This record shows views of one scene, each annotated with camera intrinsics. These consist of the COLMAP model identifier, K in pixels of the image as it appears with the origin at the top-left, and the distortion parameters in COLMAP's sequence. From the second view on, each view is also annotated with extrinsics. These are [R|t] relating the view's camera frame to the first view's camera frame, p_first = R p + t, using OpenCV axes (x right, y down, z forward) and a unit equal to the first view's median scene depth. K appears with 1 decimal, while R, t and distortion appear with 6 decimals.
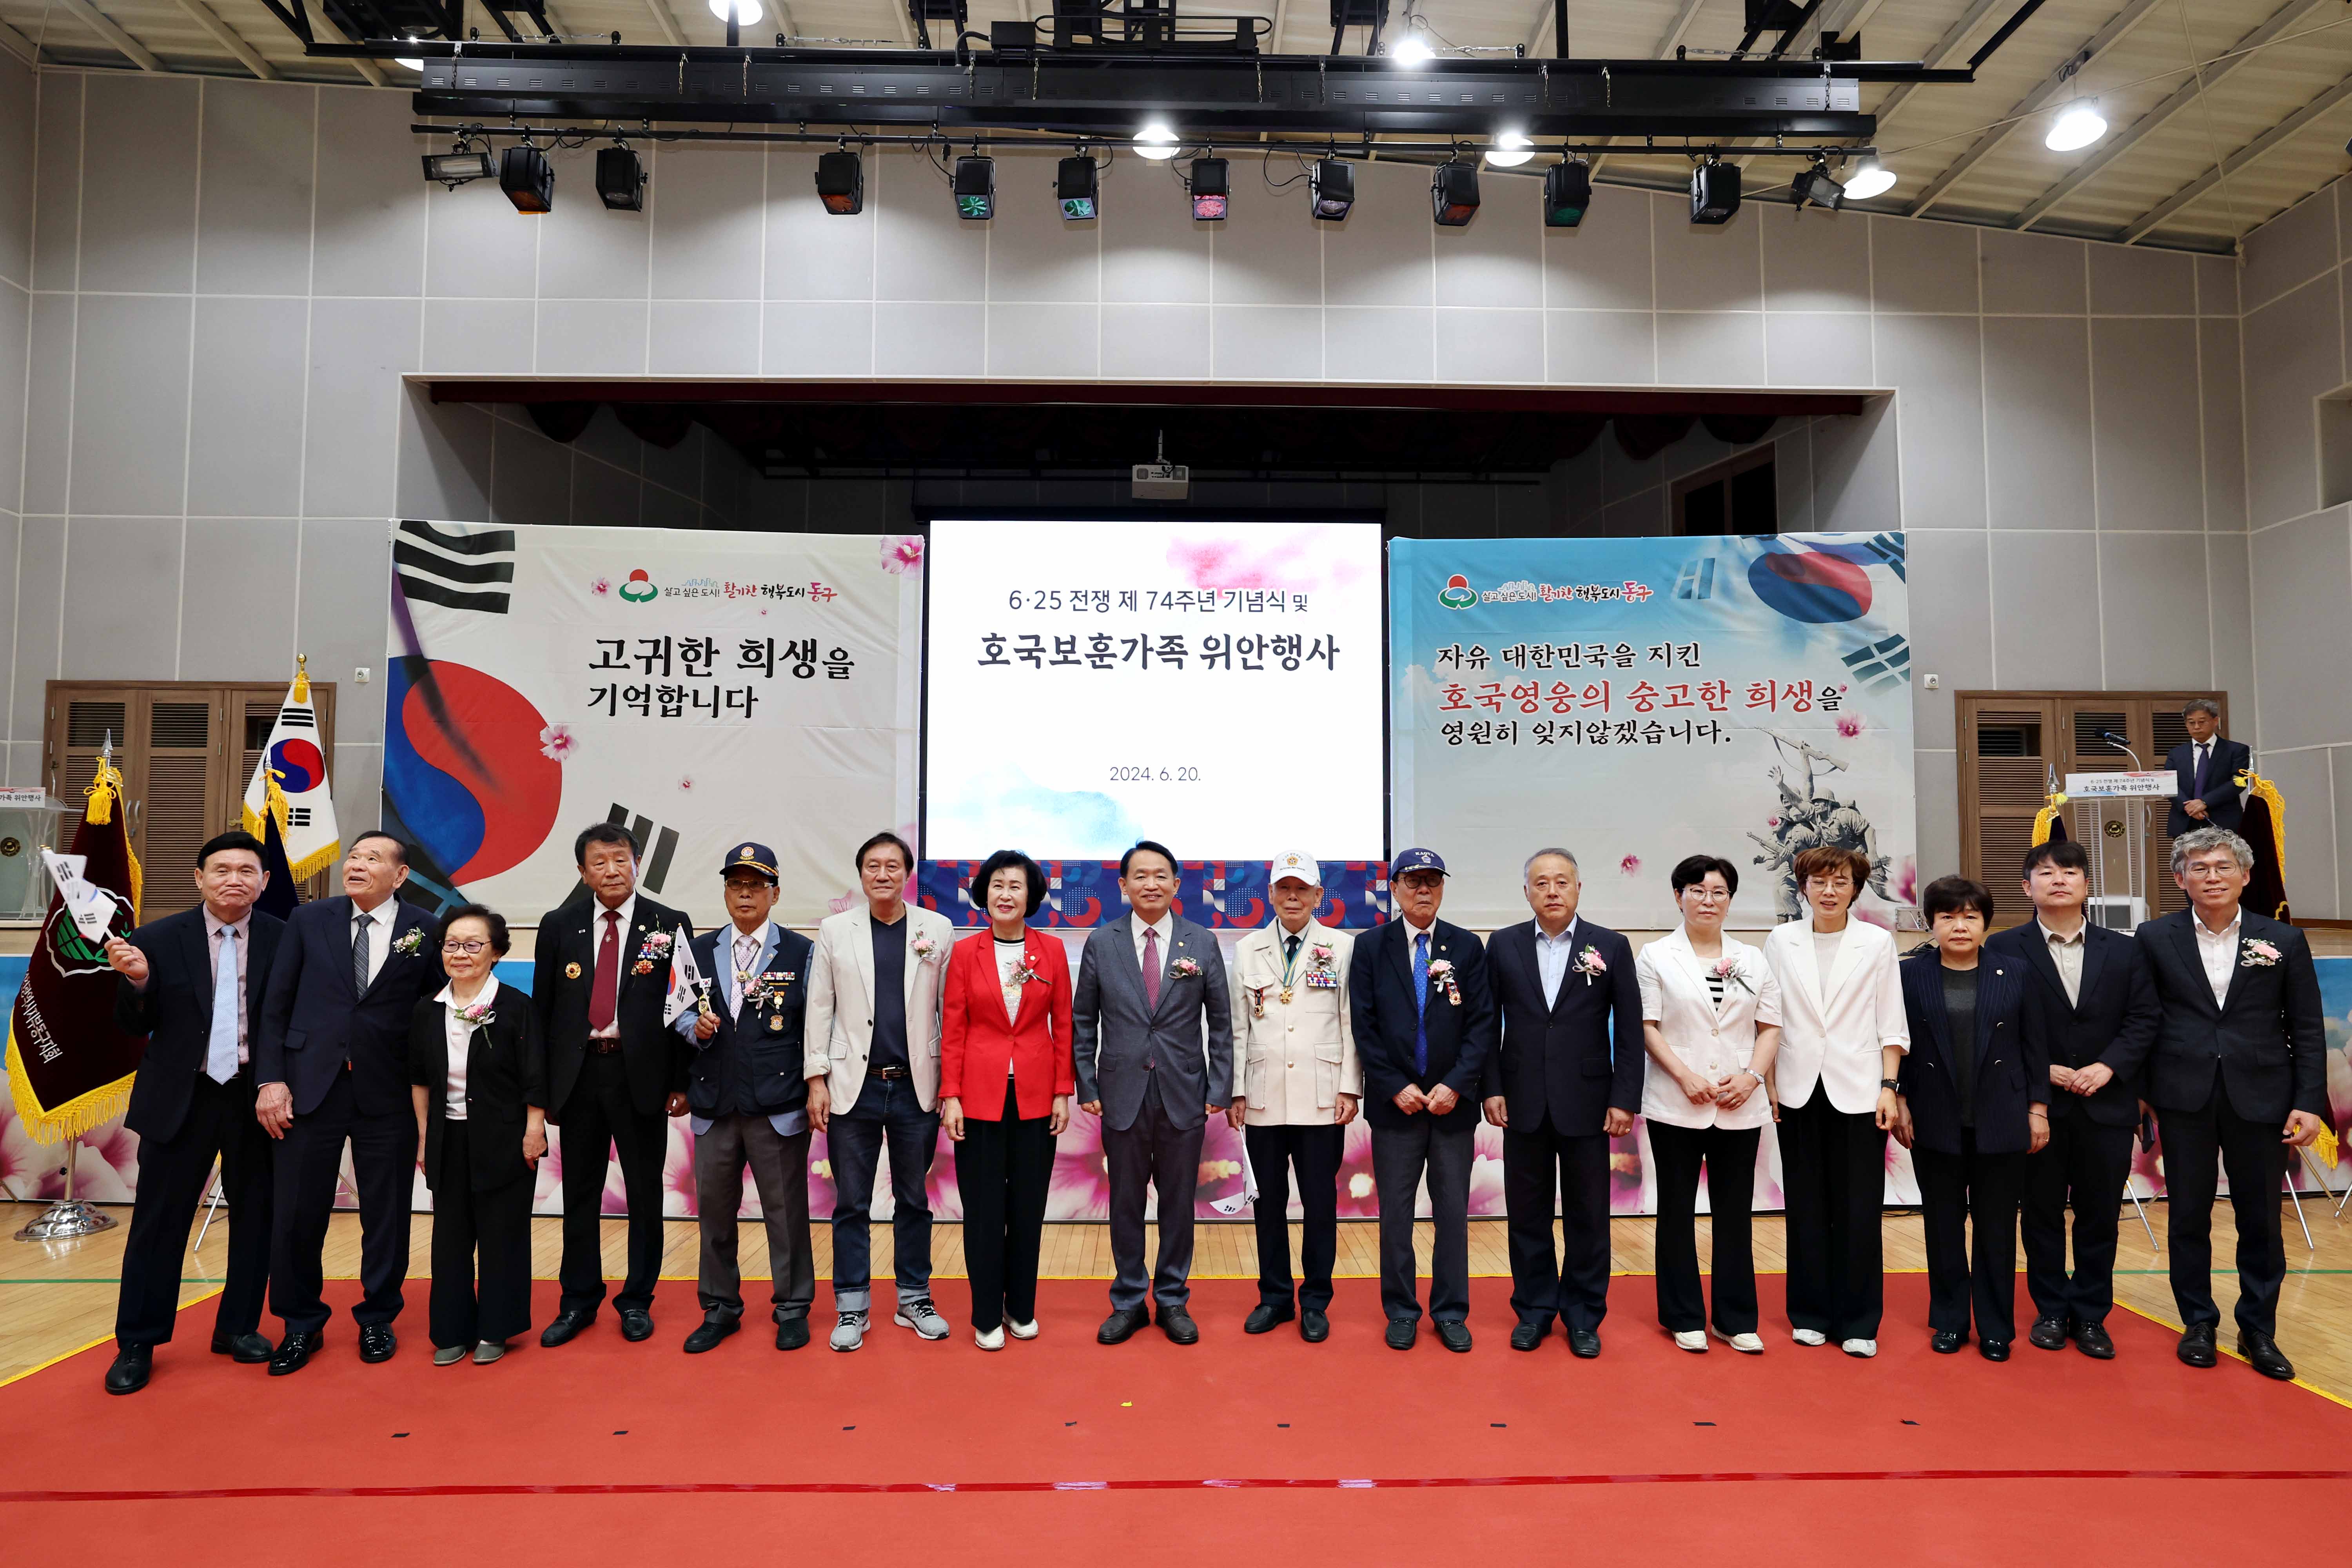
lens RADIAL K [[1269.9, 0, 1196.3], [0, 1269.9, 834.8], [0, 0, 1]] dist [-0.026523, 0.006573]
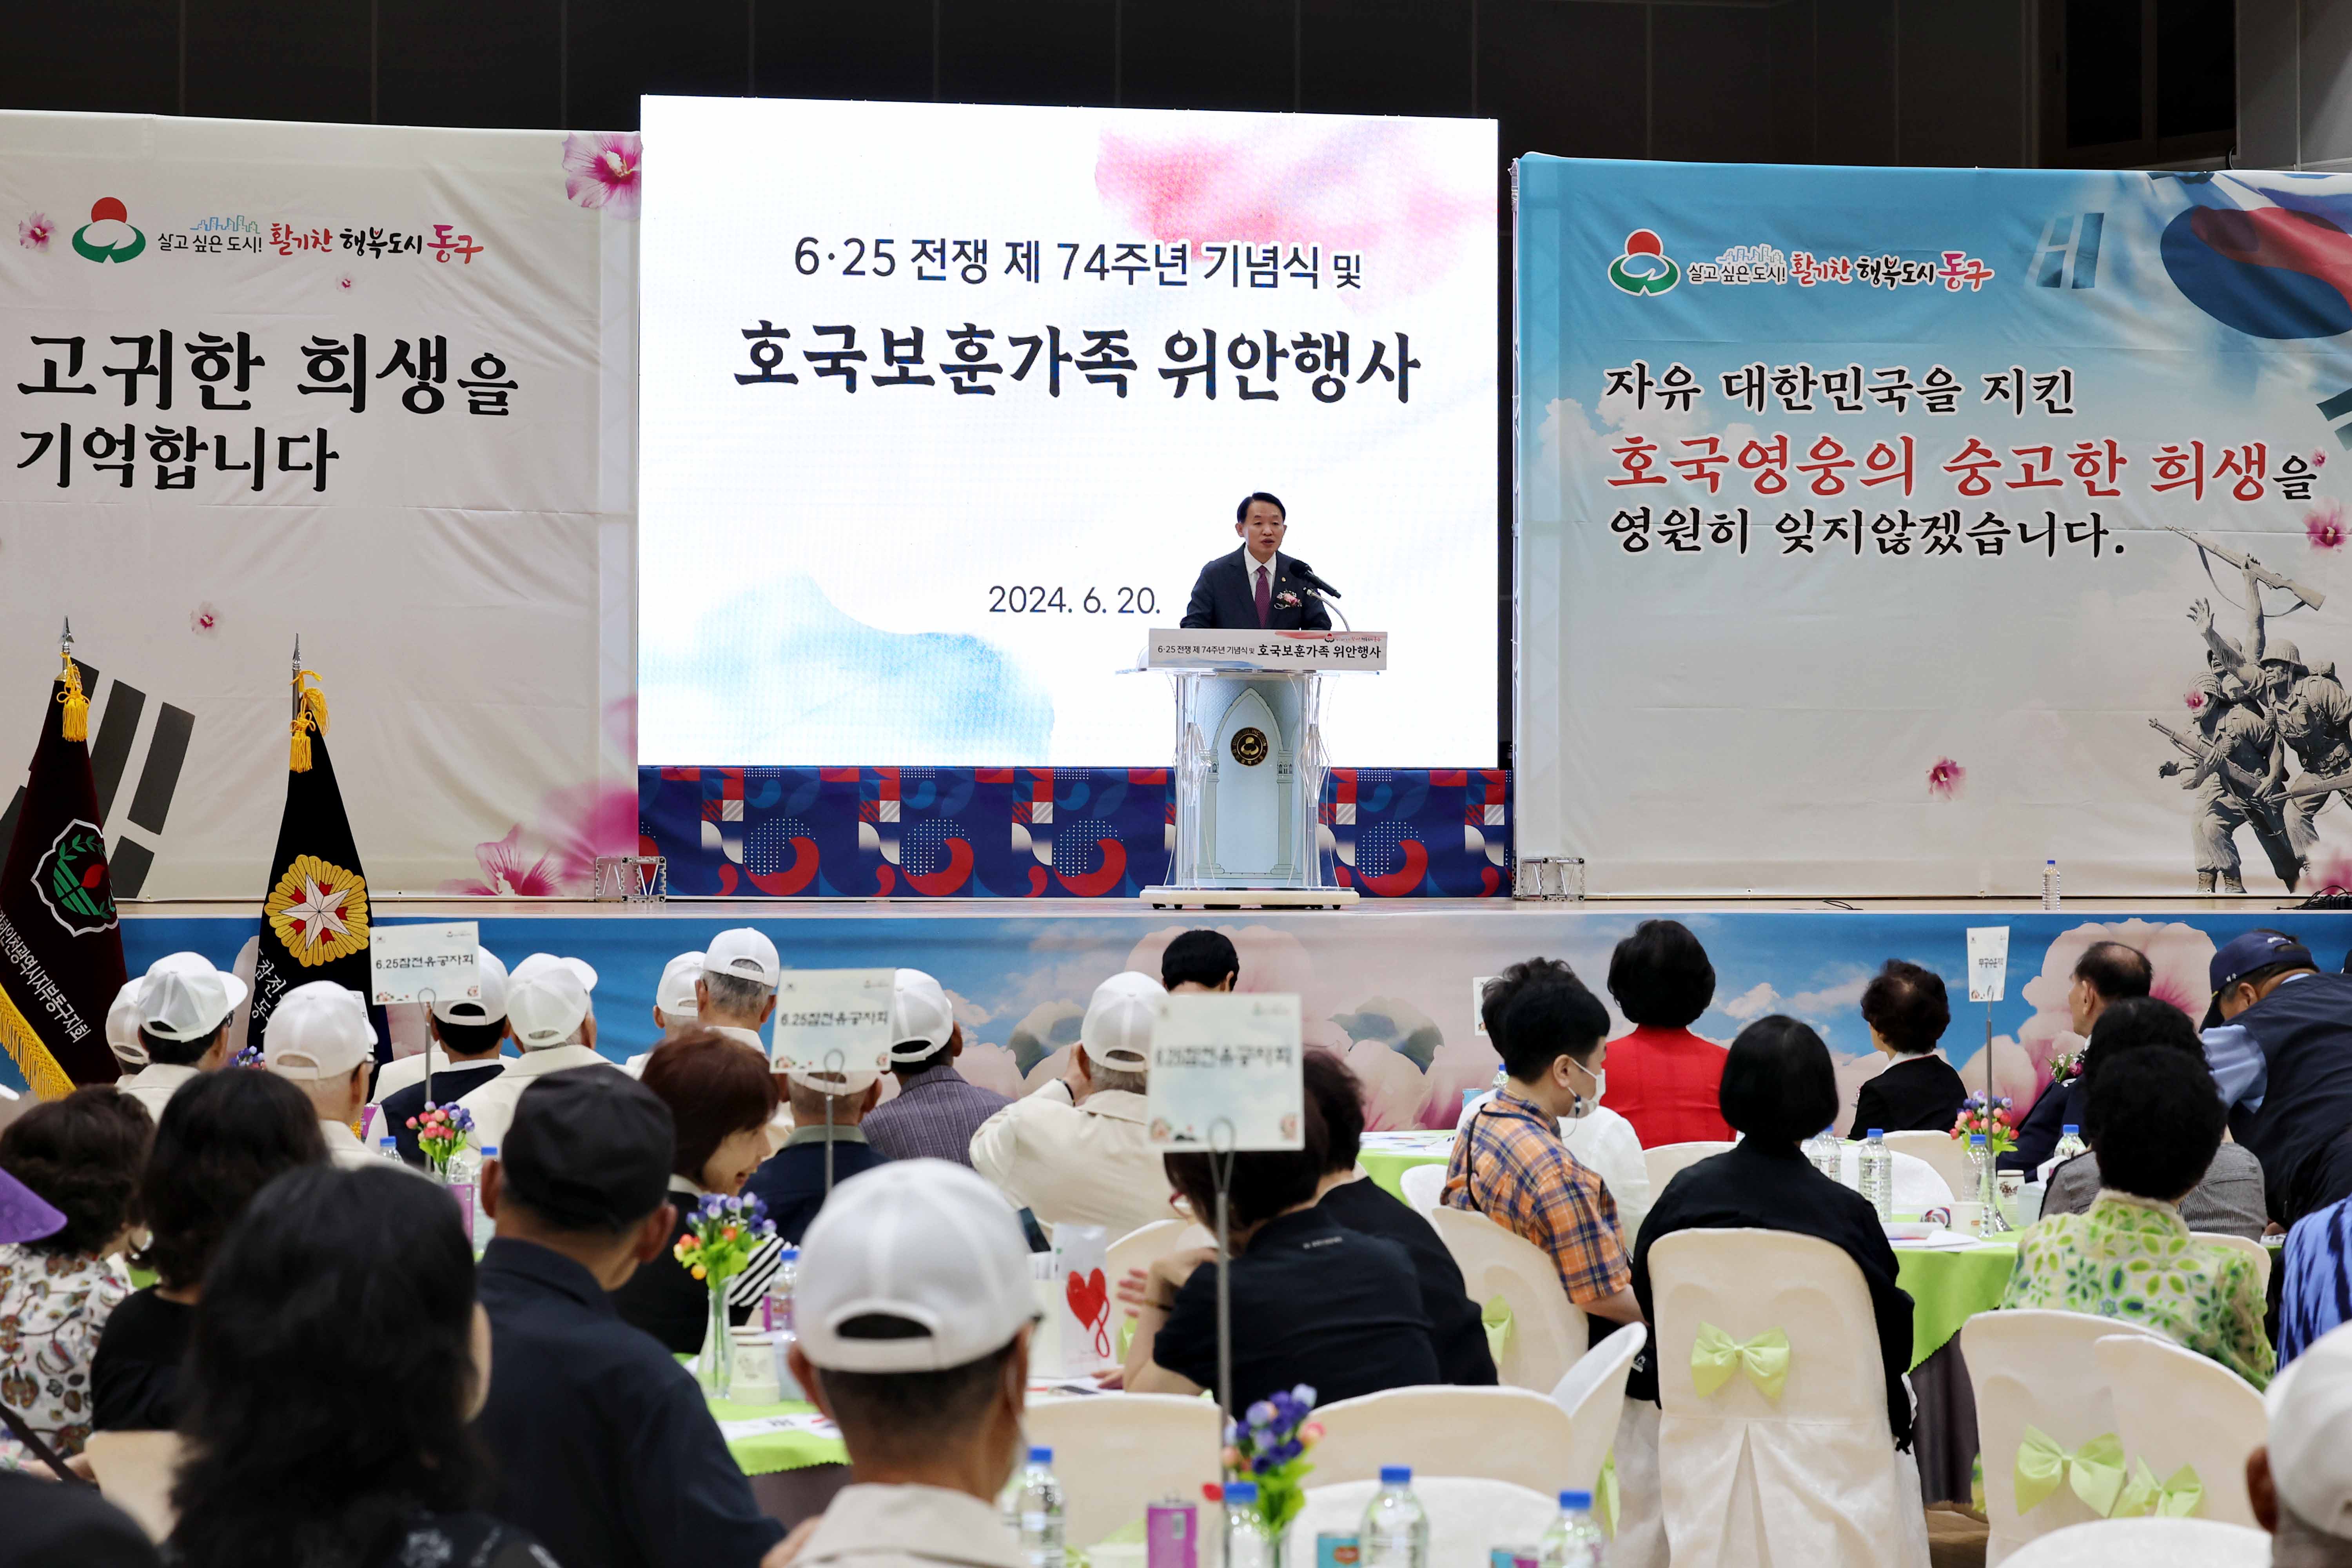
lens RADIAL K [[6638.9, 0, 1177.6], [0, 6638.9, 770.9], [0, 0, 1]] dist [-0.065797, 0.000000]
pose [[0.974327, 0.000636, 0.225139, -0.617714], [-0.010190, 0.999096, 0.041276, -0.093131], [-0.224909, -0.042510, 0.973452, -1.692280]]
